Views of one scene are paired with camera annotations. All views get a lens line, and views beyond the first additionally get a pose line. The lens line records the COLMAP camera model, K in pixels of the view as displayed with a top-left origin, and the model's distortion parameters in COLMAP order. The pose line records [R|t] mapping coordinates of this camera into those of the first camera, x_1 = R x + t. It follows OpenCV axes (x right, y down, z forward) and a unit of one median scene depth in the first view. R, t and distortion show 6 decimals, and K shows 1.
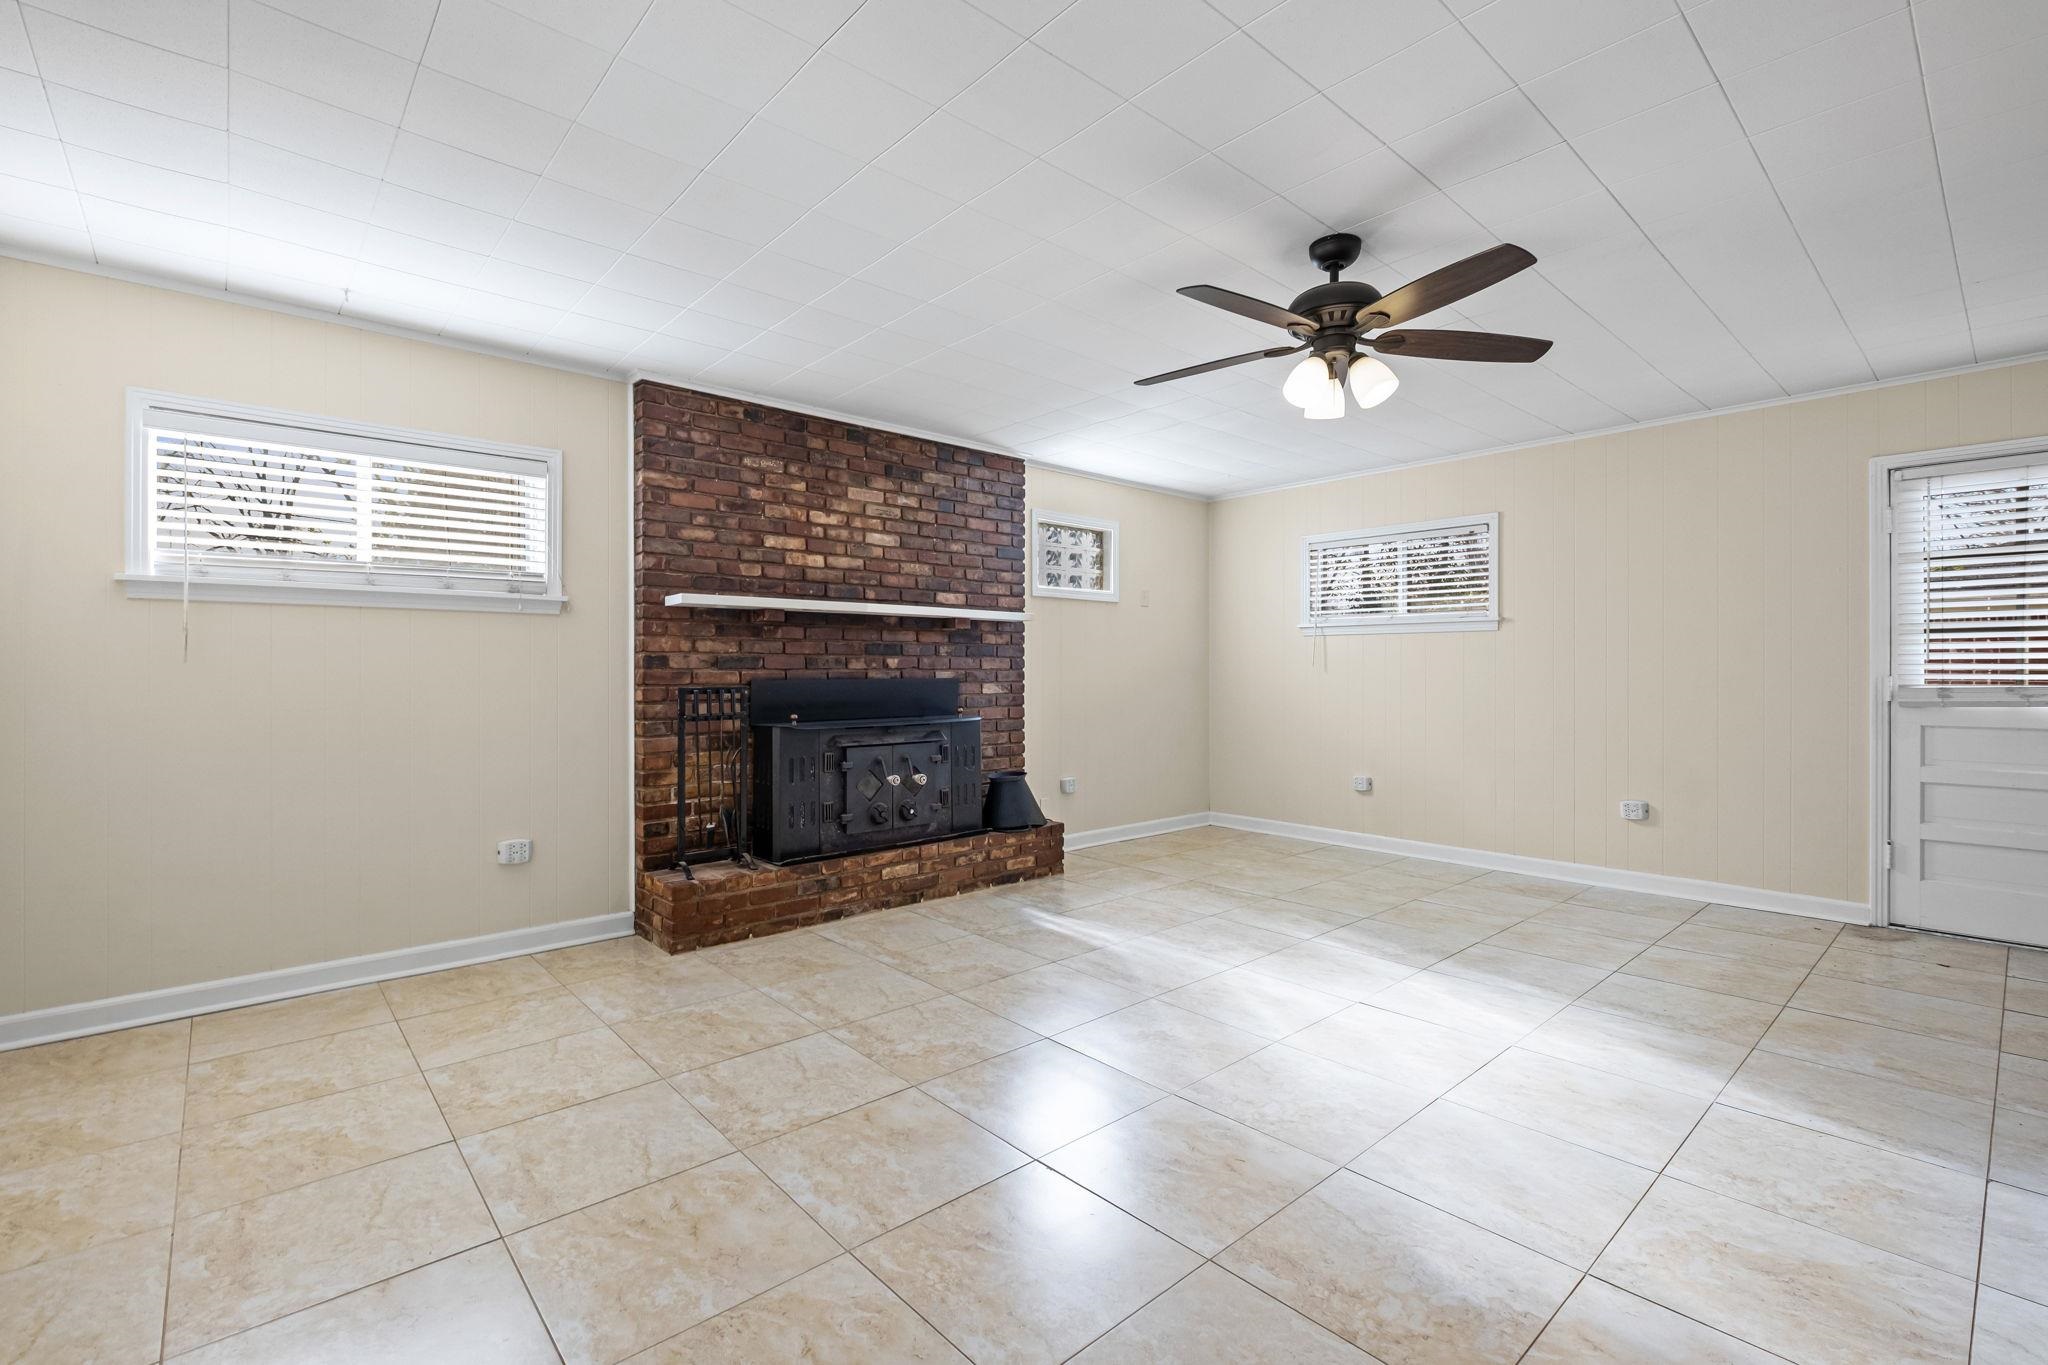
lens RADIAL K [[898.0, 0, 1030.7], [0, 898.0, 664.3], [0, 0, 1]] dist [0.006012, -0.006448]
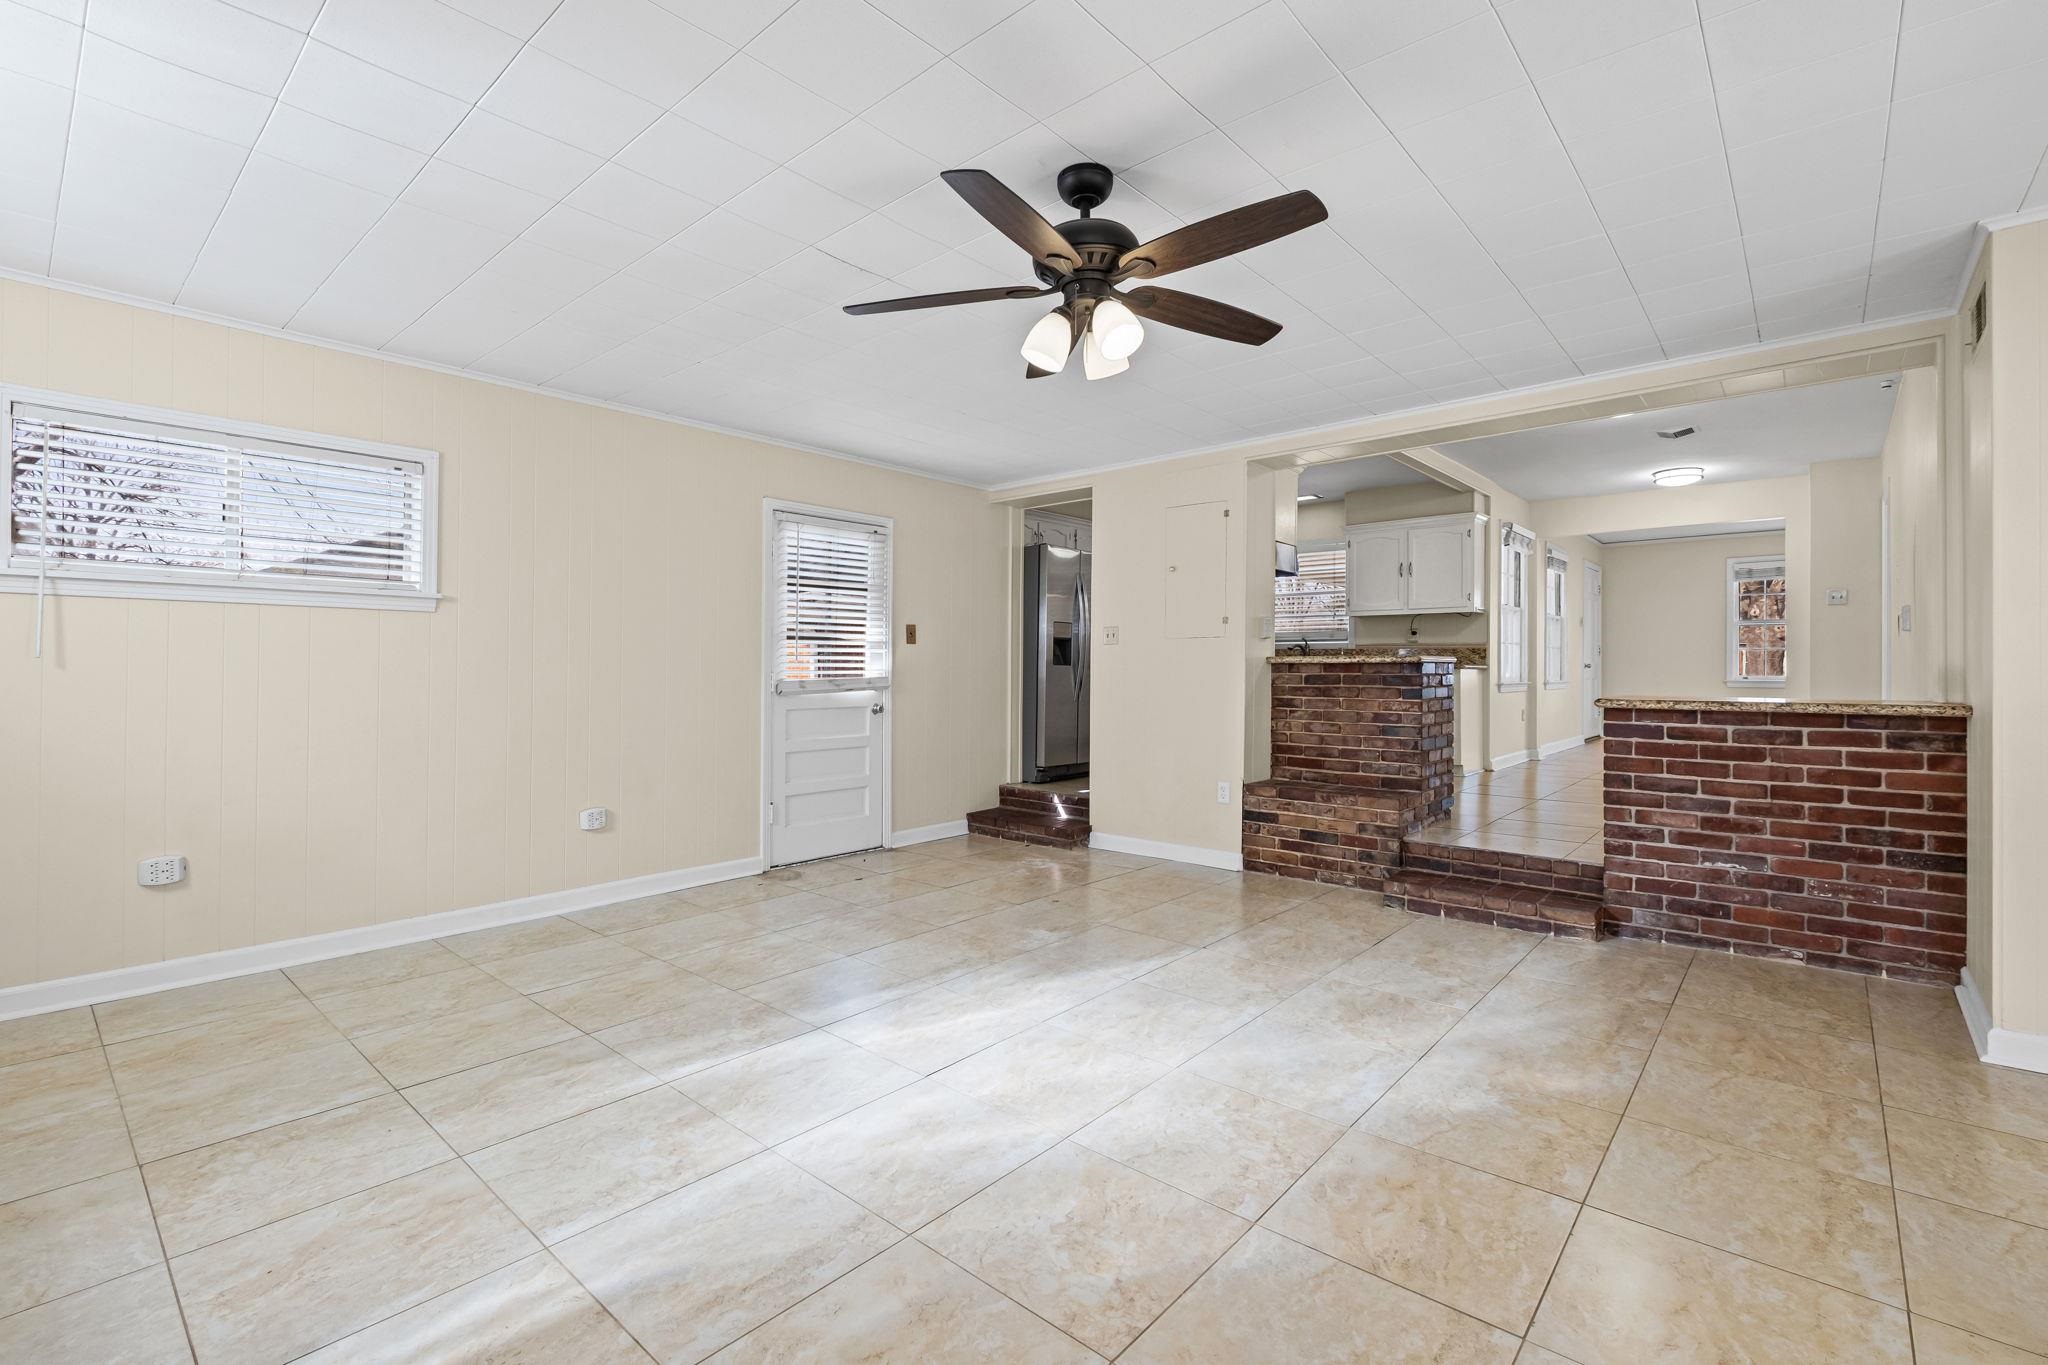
lens RADIAL K [[898.0, 0, 1038.6], [0, 898.0, 674.9], [0, 0, 1]] dist [0.006012, -0.006448]
pose [[-0.122261, -0.005608, 0.992482, -0.427021], [-0.009071, 0.999949, 0.004533, 0.009580], [-0.992457, -0.008449, -0.122305, 0.954511]]
